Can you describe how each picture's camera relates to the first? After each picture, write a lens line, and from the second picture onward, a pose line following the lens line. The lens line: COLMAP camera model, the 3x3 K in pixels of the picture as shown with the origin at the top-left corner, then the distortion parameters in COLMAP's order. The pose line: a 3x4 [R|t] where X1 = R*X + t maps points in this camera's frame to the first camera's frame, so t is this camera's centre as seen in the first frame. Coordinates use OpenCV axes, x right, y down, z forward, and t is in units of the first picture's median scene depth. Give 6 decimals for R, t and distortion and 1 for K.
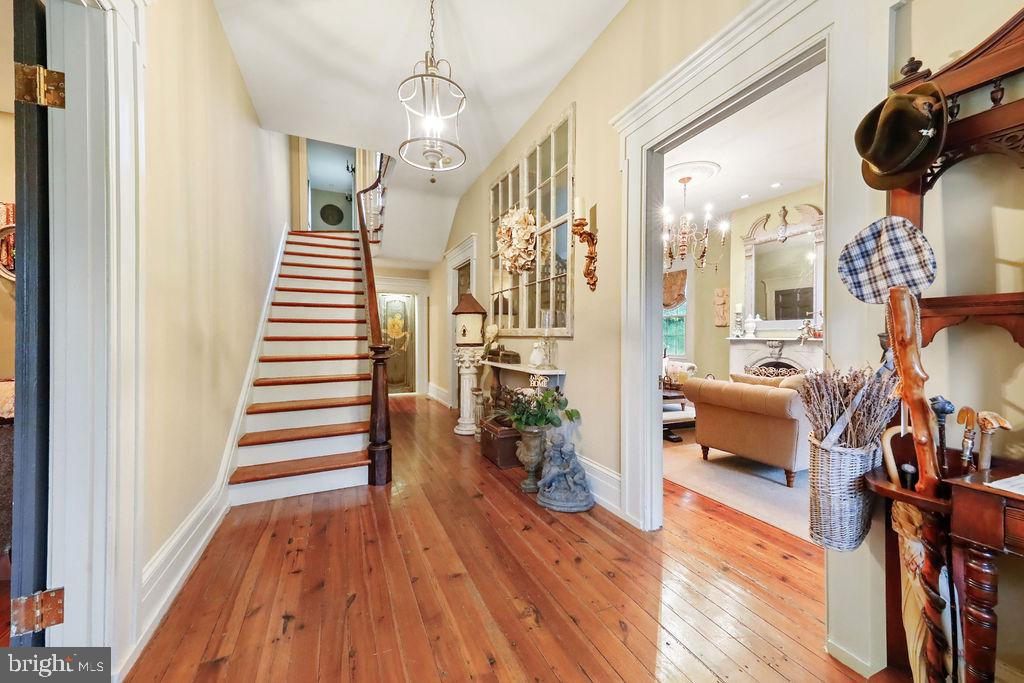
lens RADIAL K [[366.1, 0, 512.0], [0, 366.1, 341.5], [0, 0, 1]] dist [-0.017478, 0.000059]
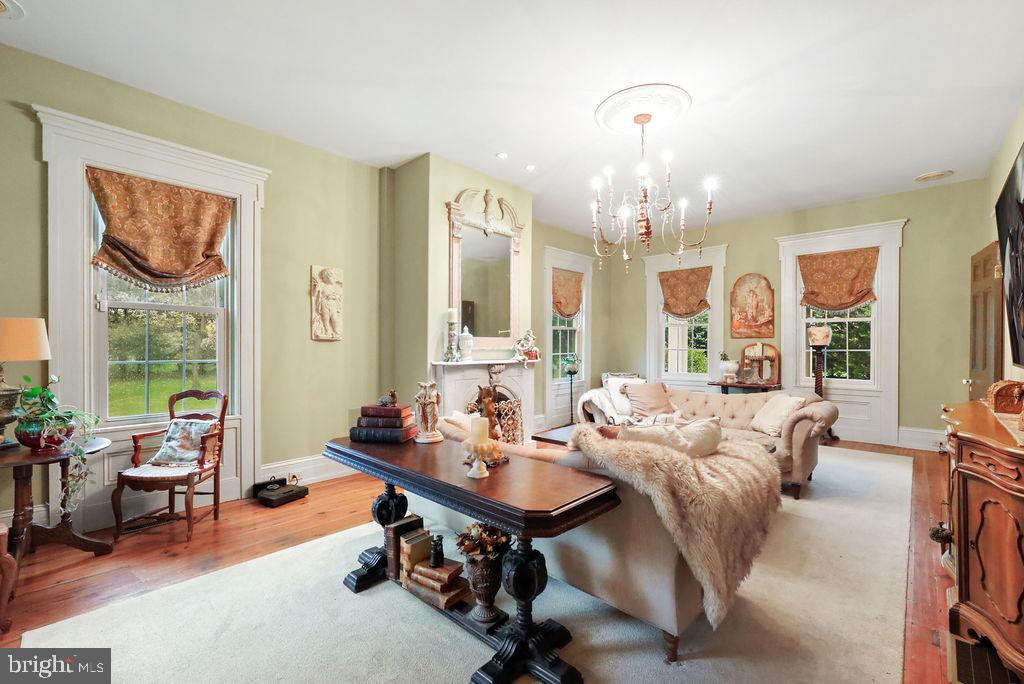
lens RADIAL K [[444.1, 0, 509.8], [0, 444.1, 346.5], [0, 0, 1]] dist [-0.000477, -0.000052]
pose [[-0.370395, -0.002094, 0.928872, -0.139747], [0.001732, 0.999994, 0.002945, -0.040633], [-0.928873, 0.002700, -0.370389, 1.282569]]
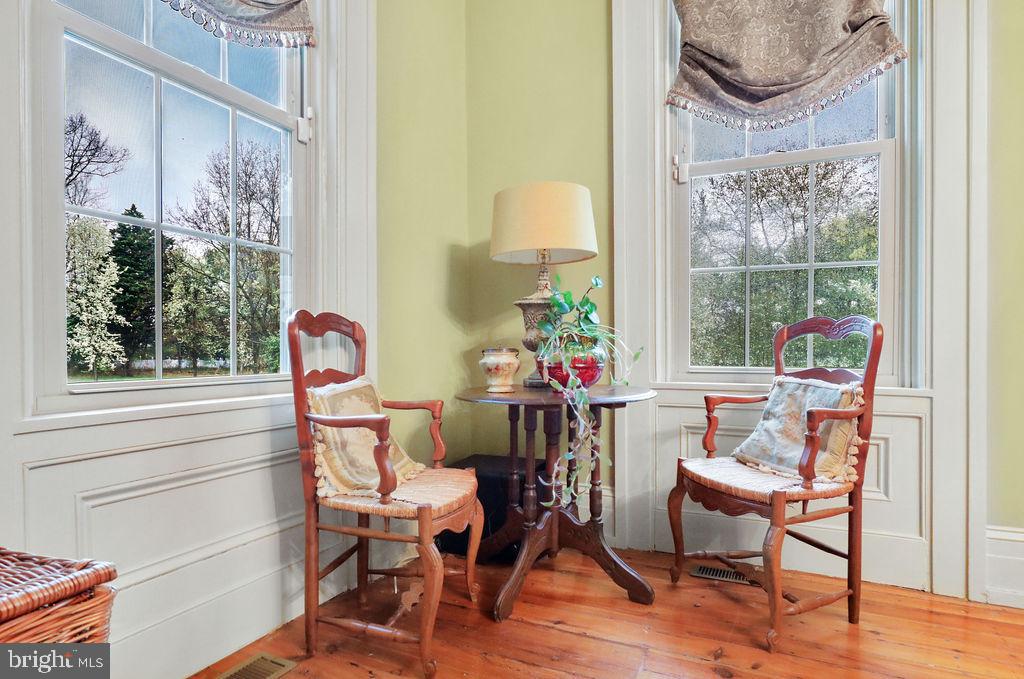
lens RADIAL K [[587.8, 0, 513.1], [0, 587.8, 353.9], [0, 0, 1]] dist [-0.004108, -0.000737]
pose [[0.768287, -0.008210, 0.640052, 0.218914], [0.003725, 0.999958, 0.008355, 0.042774], [-0.640094, -0.004034, 0.768286, 1.299889]]
